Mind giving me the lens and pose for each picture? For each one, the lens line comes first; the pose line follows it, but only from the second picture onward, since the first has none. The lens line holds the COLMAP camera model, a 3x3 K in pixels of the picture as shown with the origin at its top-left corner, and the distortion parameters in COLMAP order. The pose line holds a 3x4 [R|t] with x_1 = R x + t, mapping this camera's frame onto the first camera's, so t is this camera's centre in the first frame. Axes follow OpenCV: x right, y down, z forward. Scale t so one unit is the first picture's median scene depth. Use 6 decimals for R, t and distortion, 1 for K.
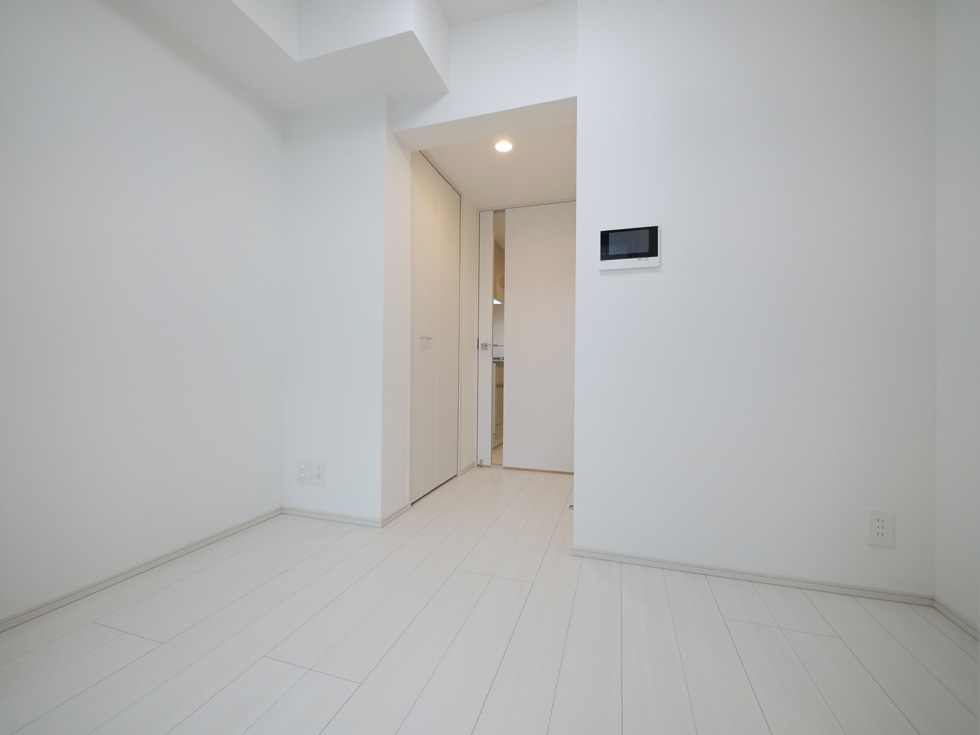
lens RADIAL K [[411.1, 0, 486.9], [0, 411.1, 368.7], [0, 0, 1]] dist [-0.001154, -0.000216]
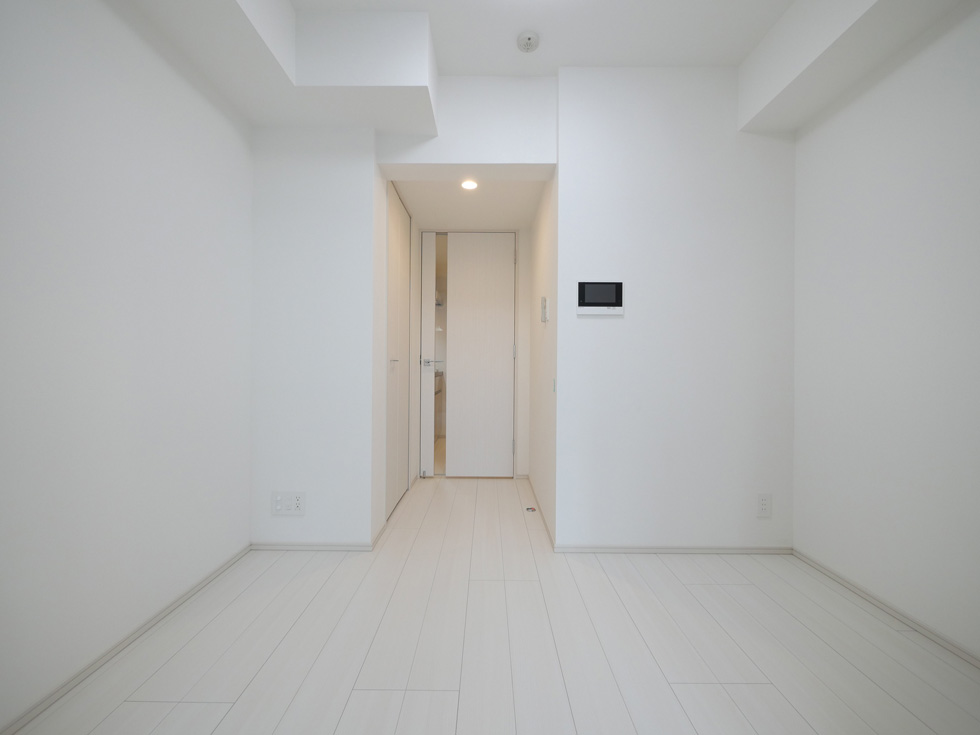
lens RADIAL K [[411.1, 0, 486.9], [0, 411.1, 368.7], [0, 0, 1]] dist [-0.001154, -0.000216]
pose [[0.952875, -0.002833, 0.303351, -0.287648], [0.000772, 0.999976, 0.006914, -0.073340], [-0.303363, -0.006354, 0.952854, -0.060085]]
